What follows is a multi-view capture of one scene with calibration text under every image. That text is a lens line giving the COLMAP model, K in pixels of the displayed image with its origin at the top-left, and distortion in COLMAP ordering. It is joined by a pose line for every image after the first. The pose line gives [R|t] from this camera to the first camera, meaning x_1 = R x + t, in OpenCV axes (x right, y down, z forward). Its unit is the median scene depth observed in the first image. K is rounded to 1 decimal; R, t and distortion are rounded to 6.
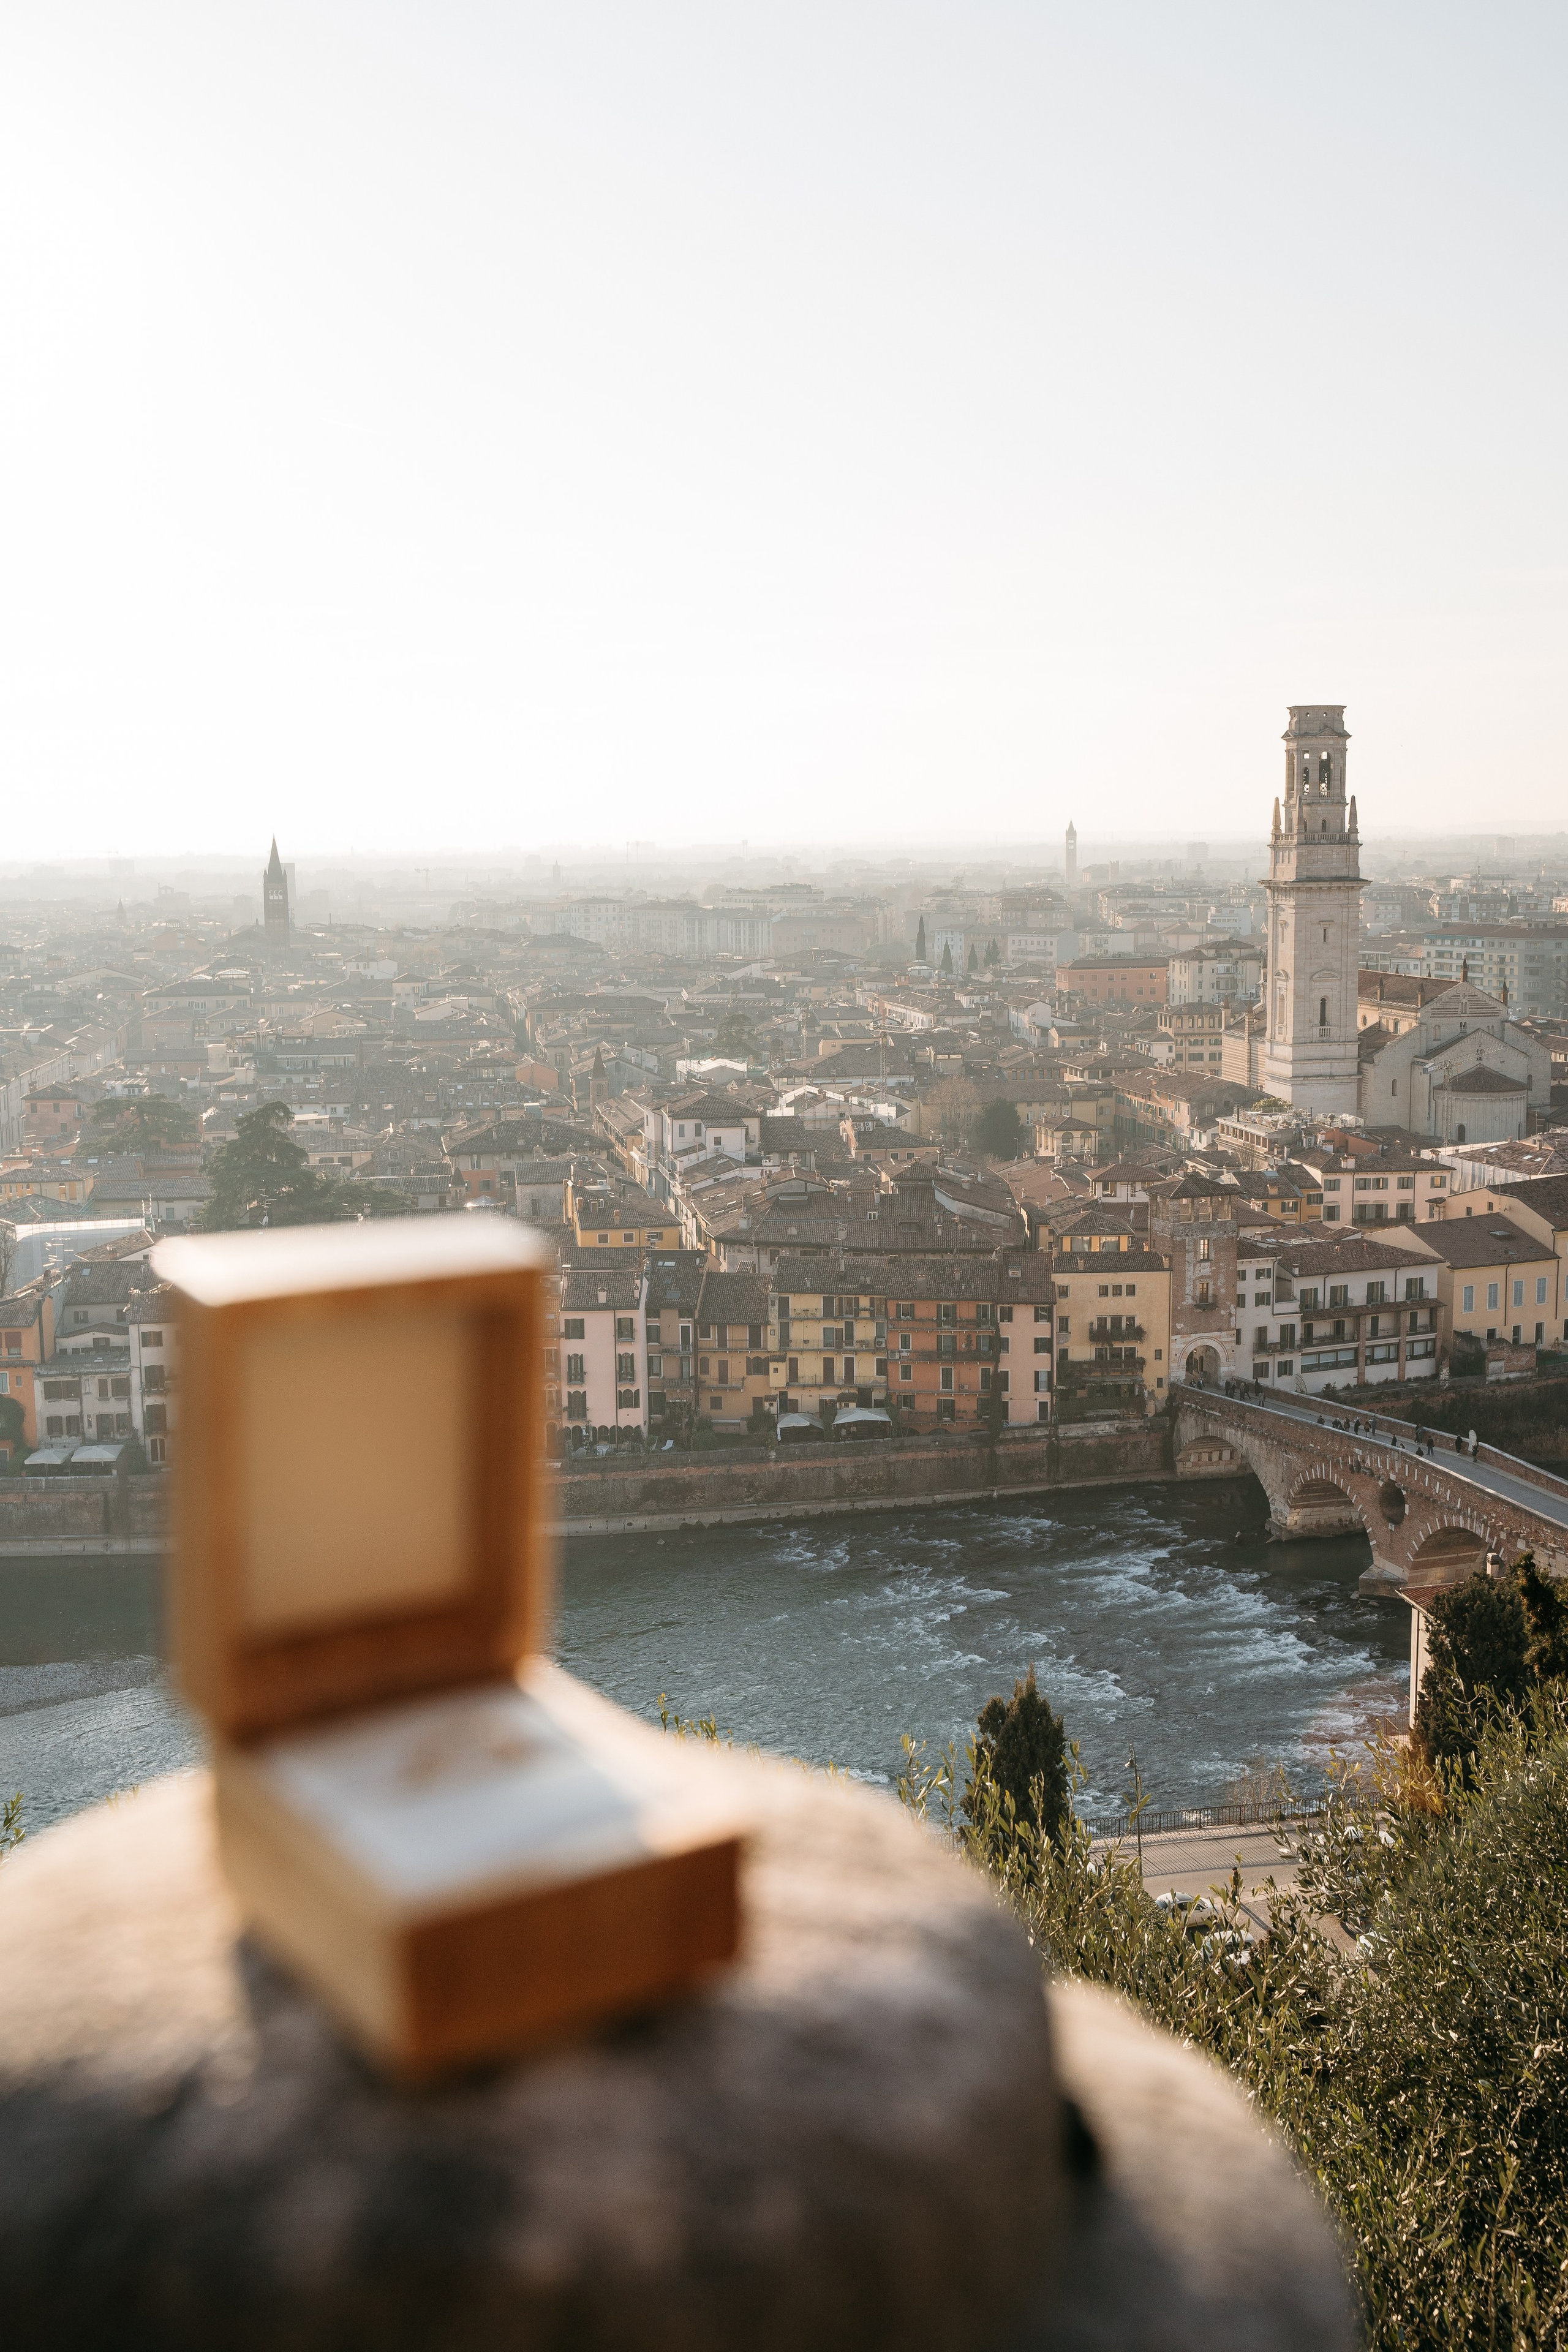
lens RADIAL K [[2478.9, 0, 787.7], [0, 2478.9, 1176.6], [0, 0, 1]] dist [-0.014172, 0.000000]
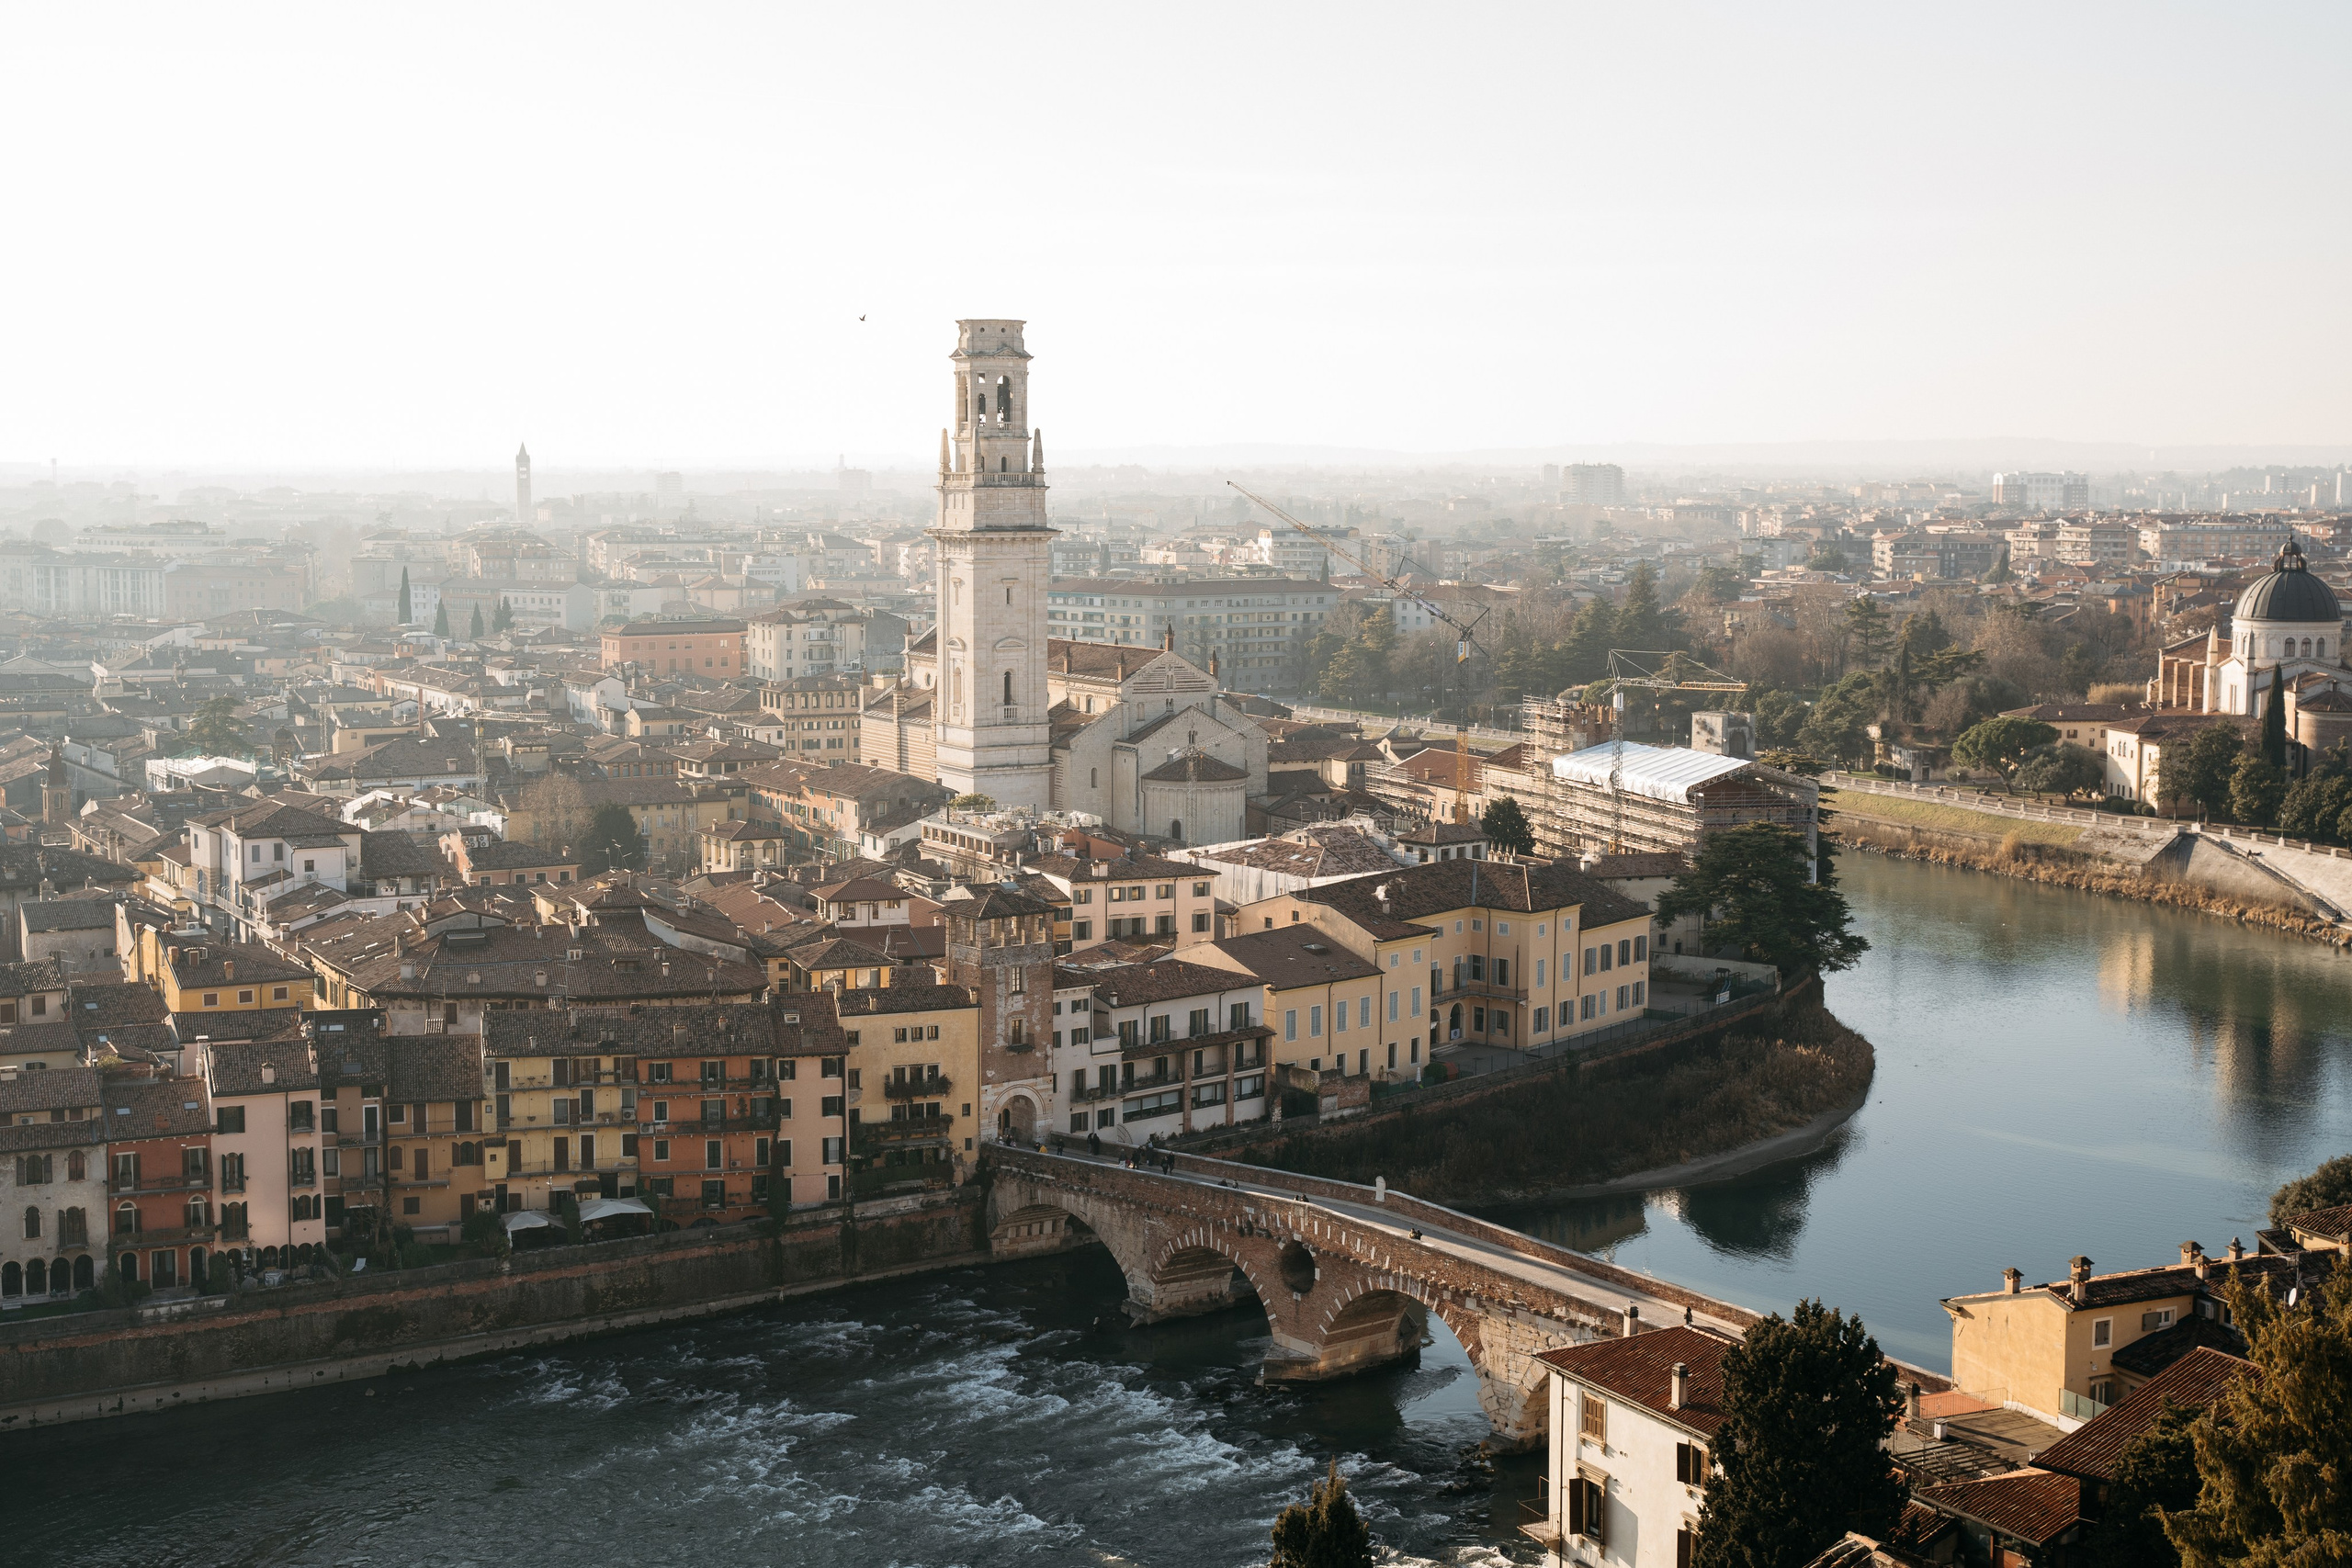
lens RADIAL K [[3138.5, 0, 1174.9], [0, 3138.5, 777.2], [0, 0, 1]] dist [0.098559, 0.000000]
pose [[0.943571, -0.019331, 0.330605, -0.115698], [0.031371, 0.999023, -0.031120, -0.003451], [-0.329681, 0.039735, 0.943256, -0.010622]]
